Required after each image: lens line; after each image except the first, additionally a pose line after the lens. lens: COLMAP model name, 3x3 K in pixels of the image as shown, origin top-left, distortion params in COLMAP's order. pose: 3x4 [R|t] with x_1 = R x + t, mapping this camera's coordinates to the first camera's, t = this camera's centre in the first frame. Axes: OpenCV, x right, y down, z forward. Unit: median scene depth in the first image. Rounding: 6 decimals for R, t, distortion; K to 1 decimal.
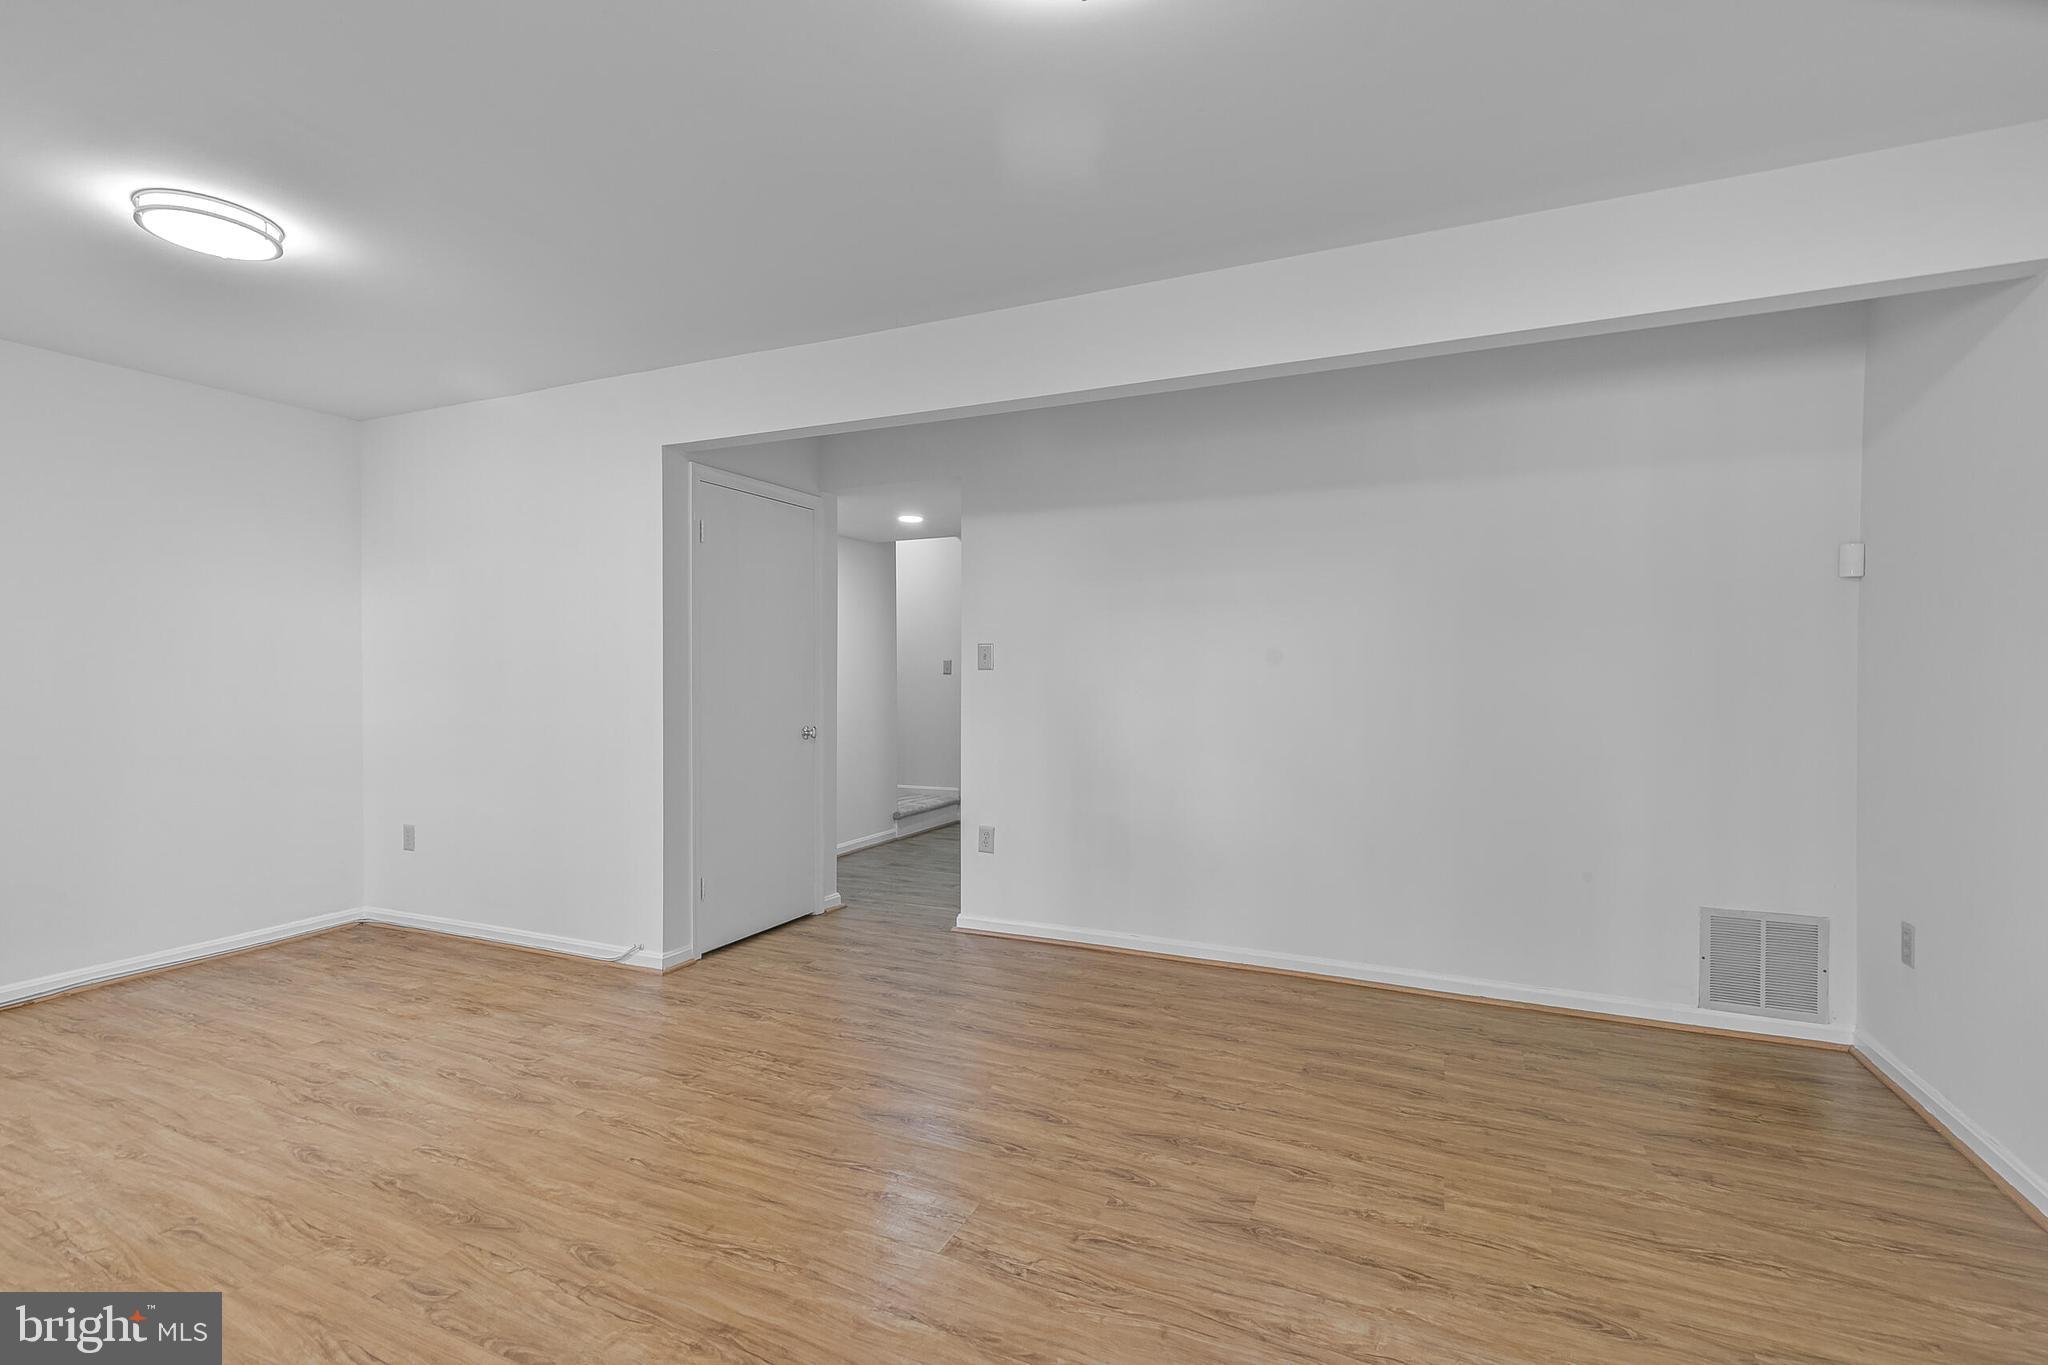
lens RADIAL K [[923.3, 0, 1024.0], [0, 923.3, 682.5], [0, 0, 1]] dist [0.003349, 0.000461]
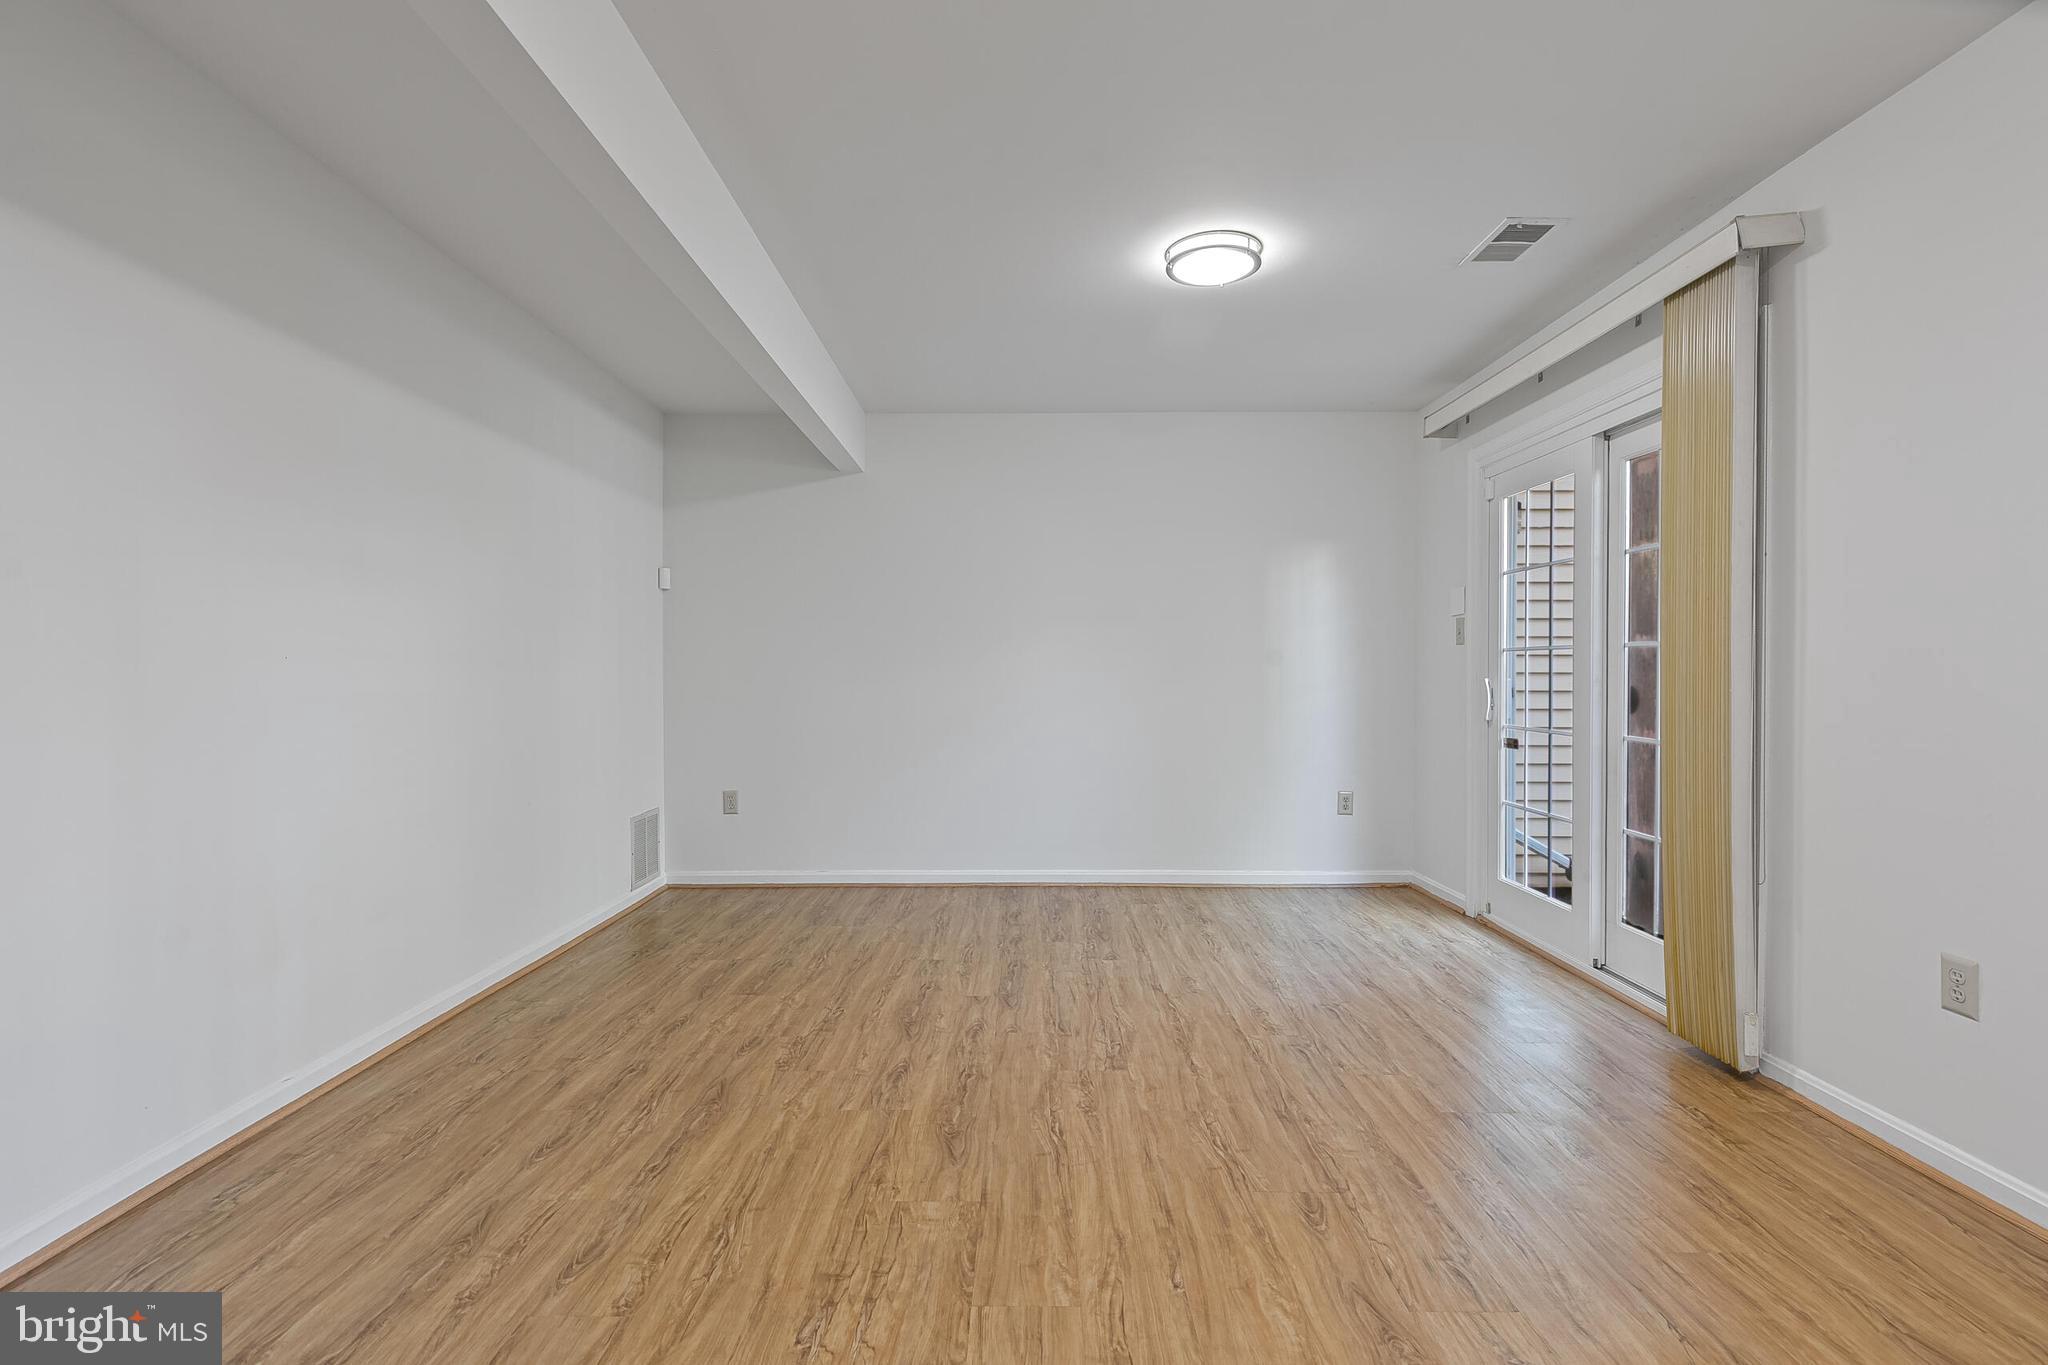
lens RADIAL K [[923.3, 0, 1024.0], [0, 923.3, 682.5], [0, 0, 1]] dist [0.003349, 0.000461]
pose [[-0.412759, -0.009540, 0.910790, -1.021896], [0.010321, 0.999832, 0.015150, 0.036430], [-0.910782, 0.015654, -0.412591, 1.394842]]
